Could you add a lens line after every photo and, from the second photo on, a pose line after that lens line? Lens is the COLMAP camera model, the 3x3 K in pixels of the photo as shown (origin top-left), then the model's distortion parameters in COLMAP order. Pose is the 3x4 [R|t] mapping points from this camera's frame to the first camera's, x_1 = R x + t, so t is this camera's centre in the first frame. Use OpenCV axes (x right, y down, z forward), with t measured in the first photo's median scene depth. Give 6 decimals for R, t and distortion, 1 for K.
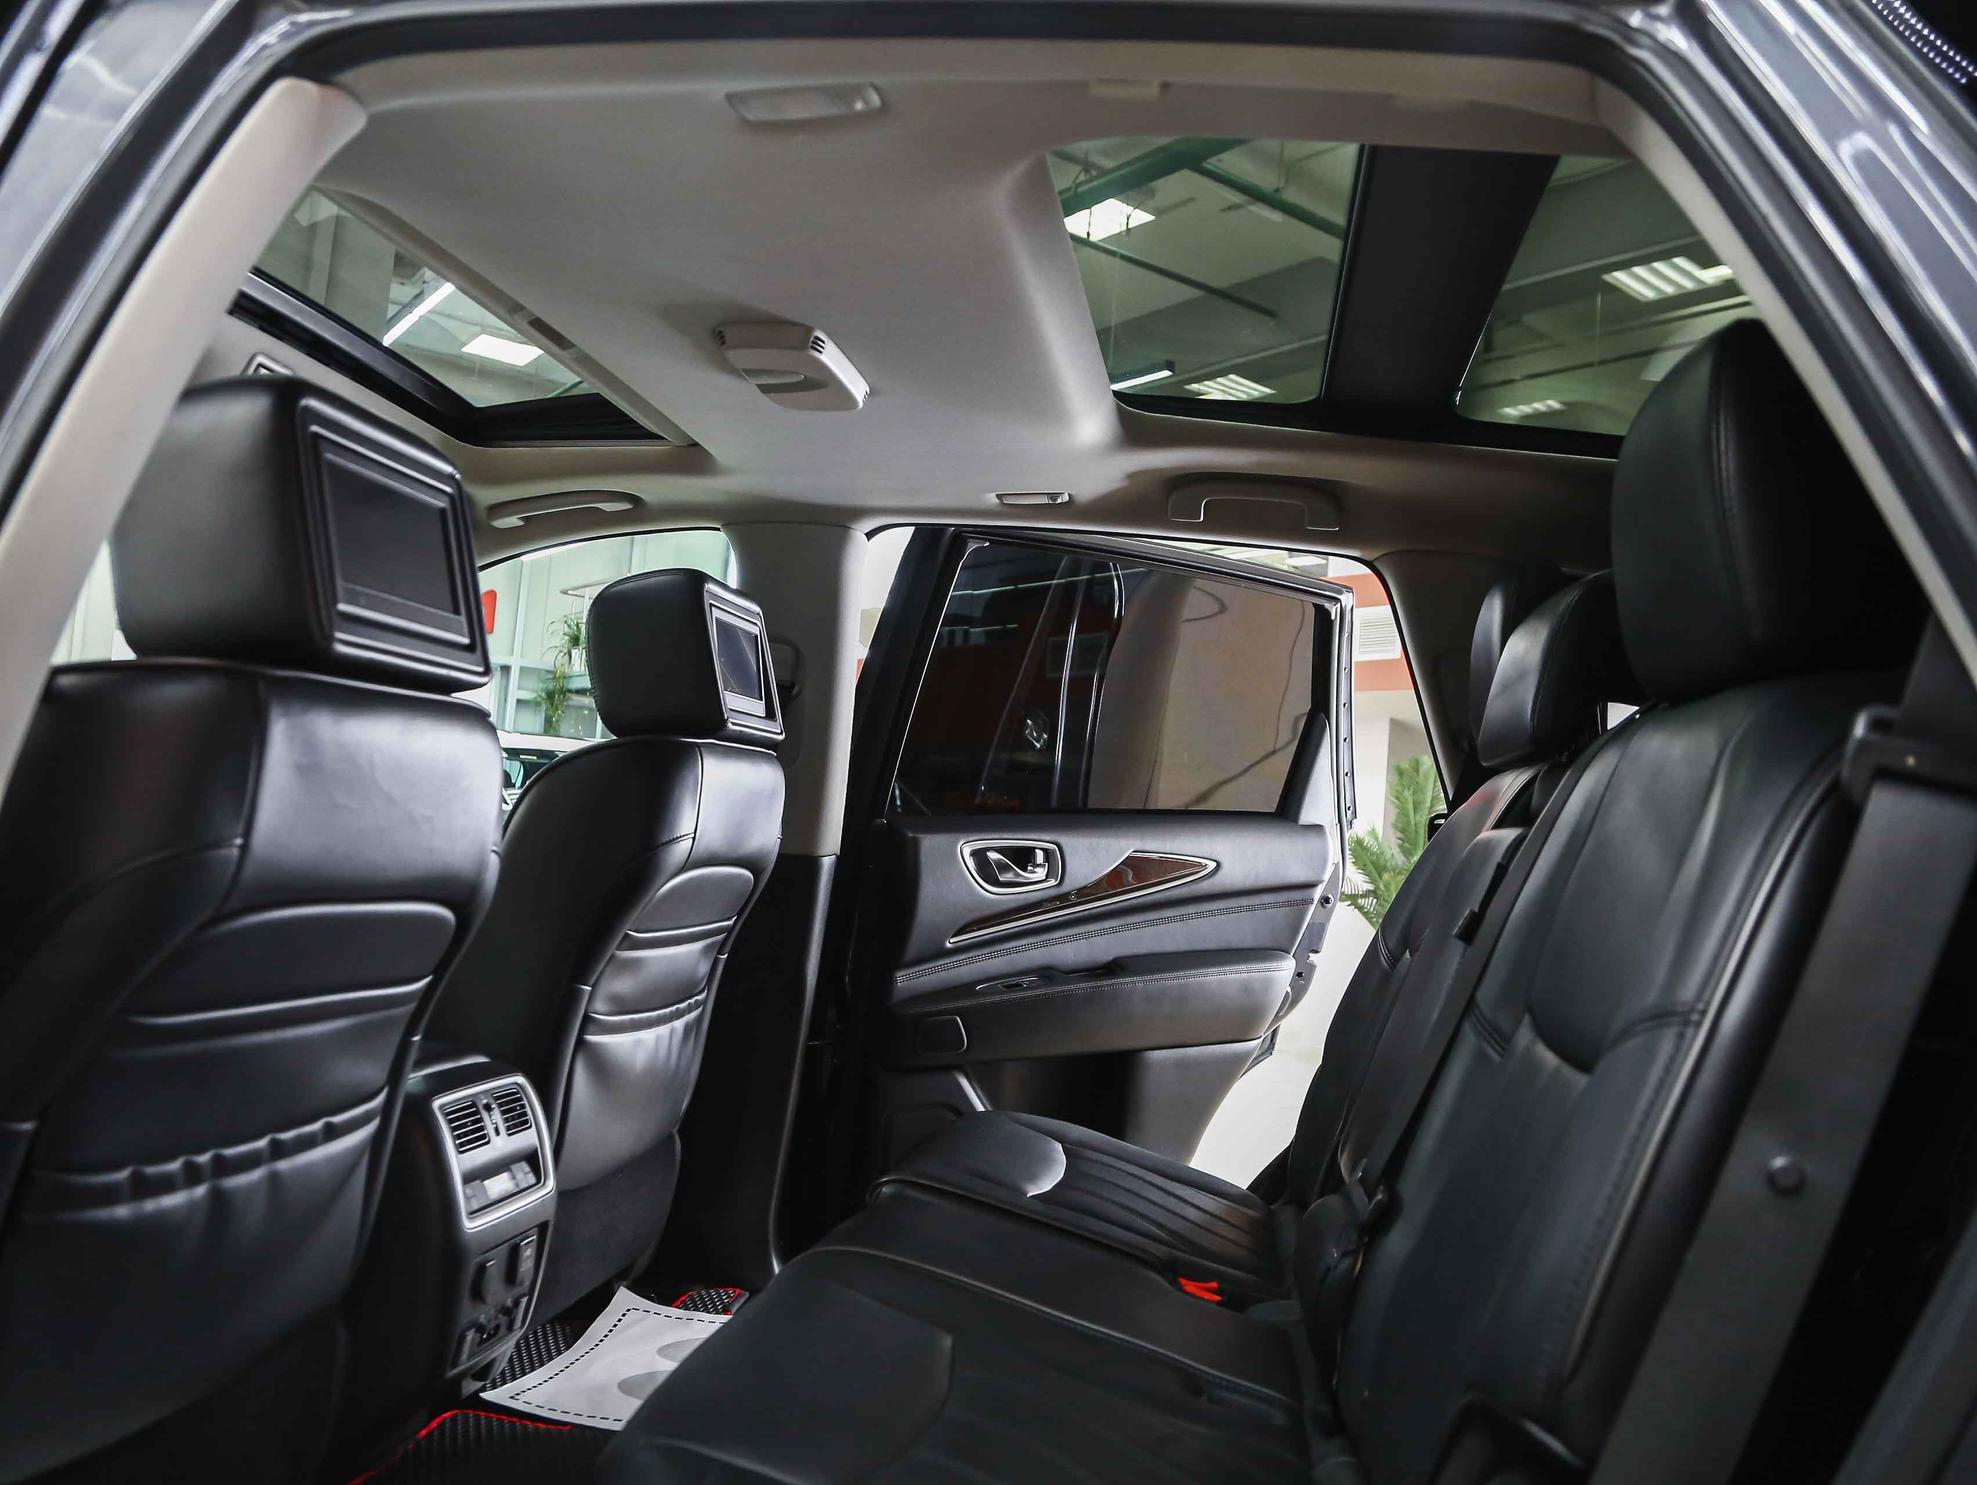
lens RADIAL K [[1553.8, 0, 983.1], [0, 1553.8, 743.3], [0, 0, 1]] dist [-0.113824, 0.041907]
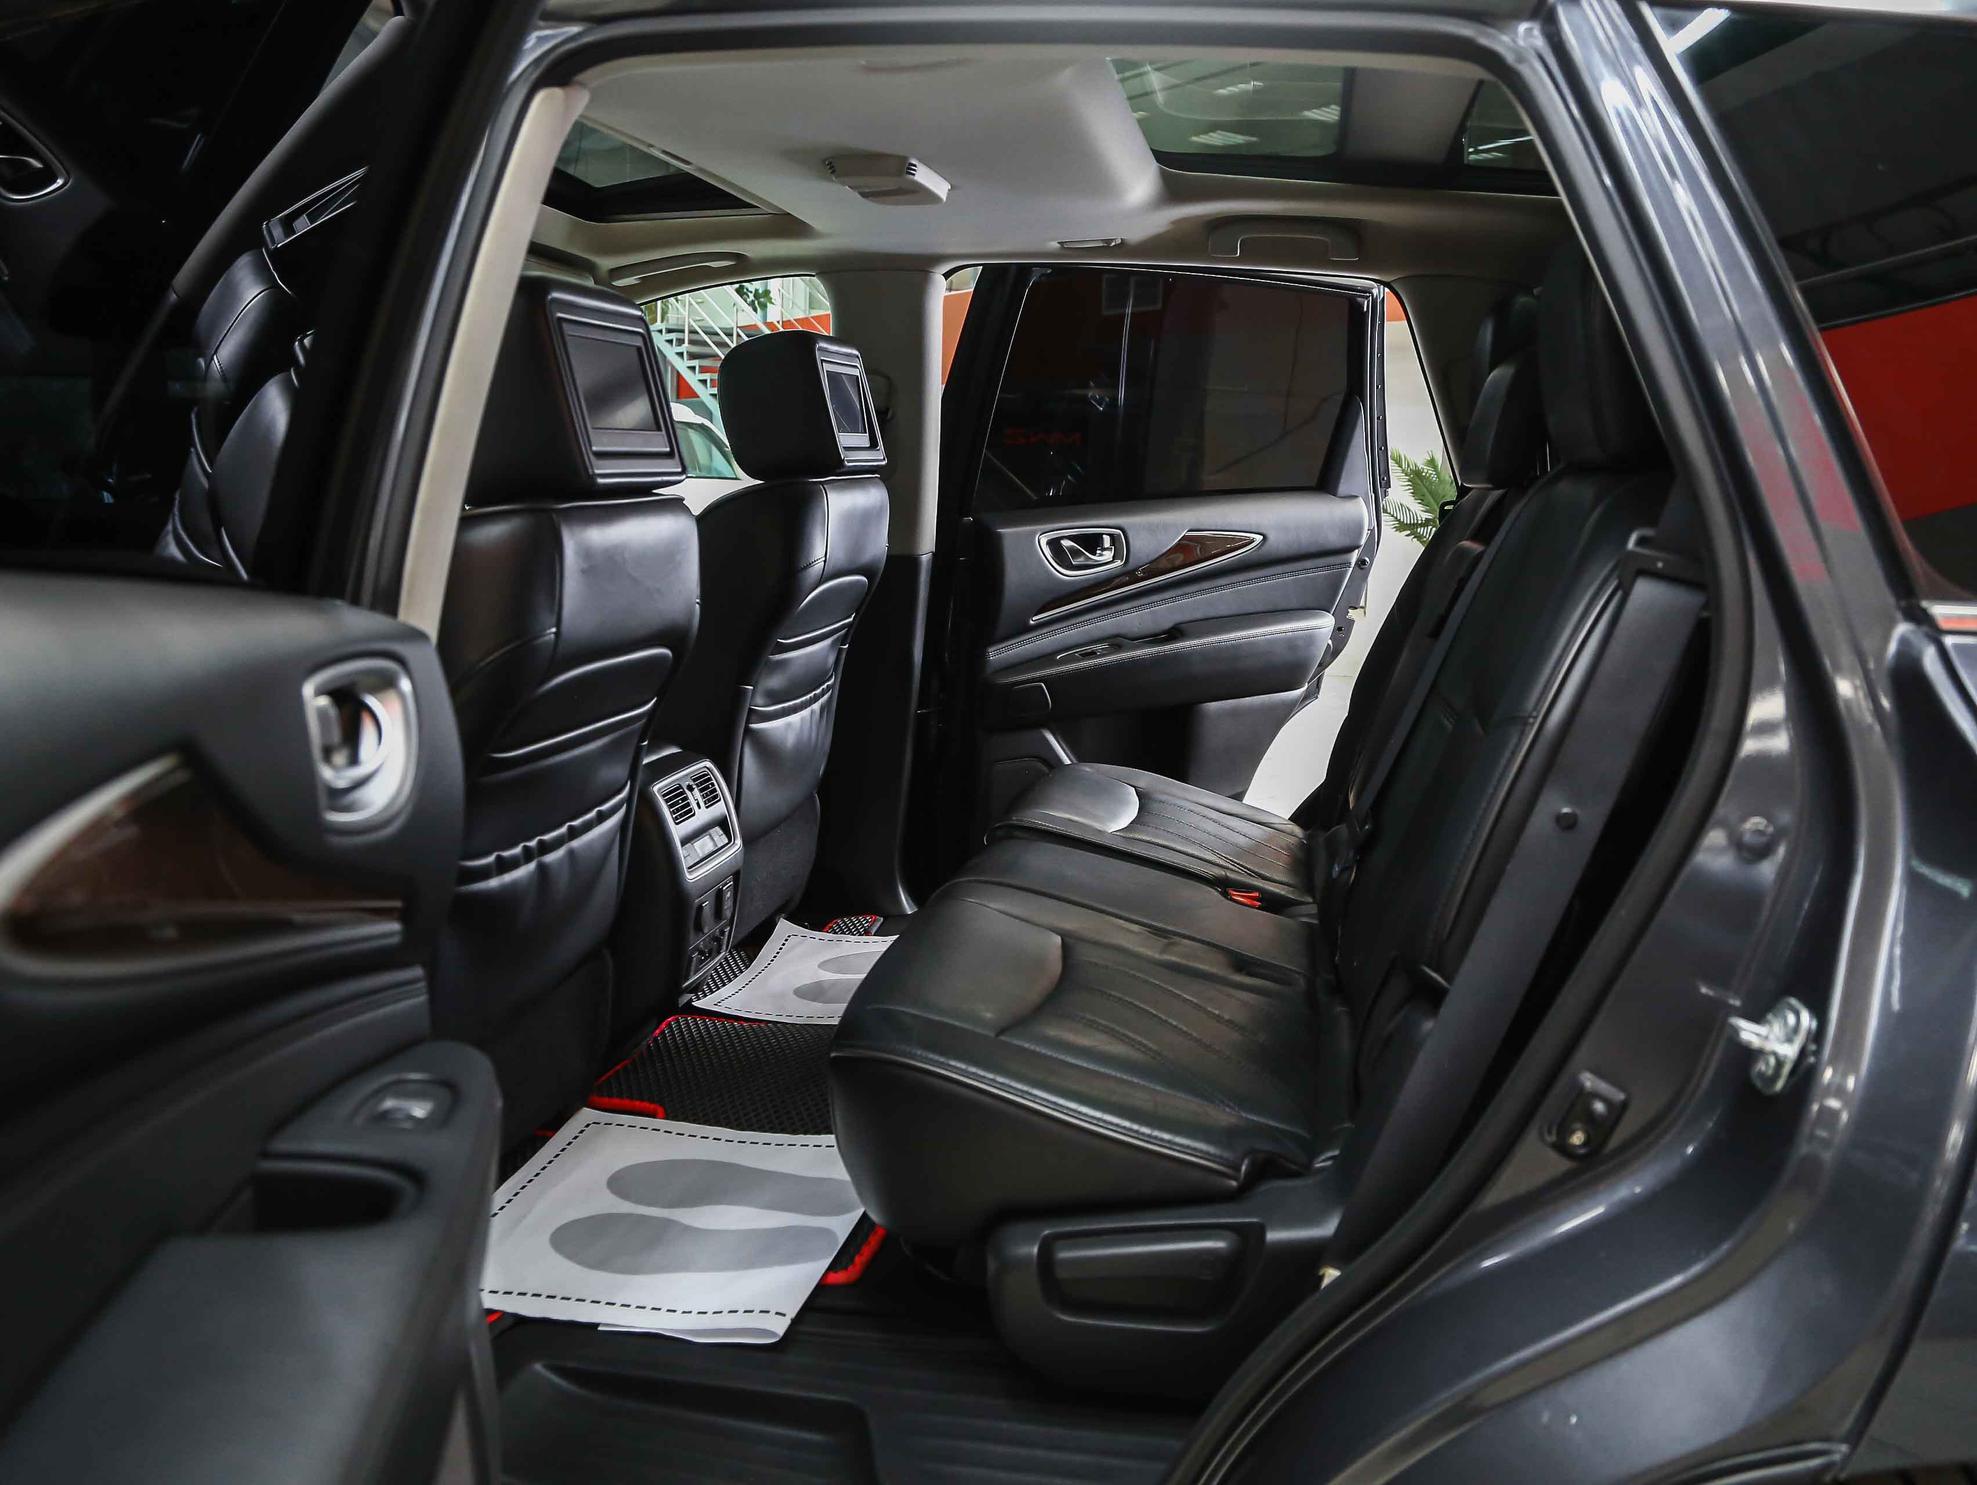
lens RADIAL K [[1553.8, 0, 993.5], [0, 1553.8, 748.3], [0, 0, 1]] dist [-0.113824, 0.041907]
pose [[0.998175, -0.044941, -0.040341, -0.010588], [0.053152, 0.970887, 0.233565, -0.068907], [0.028670, -0.235283, 0.971504, -0.206004]]
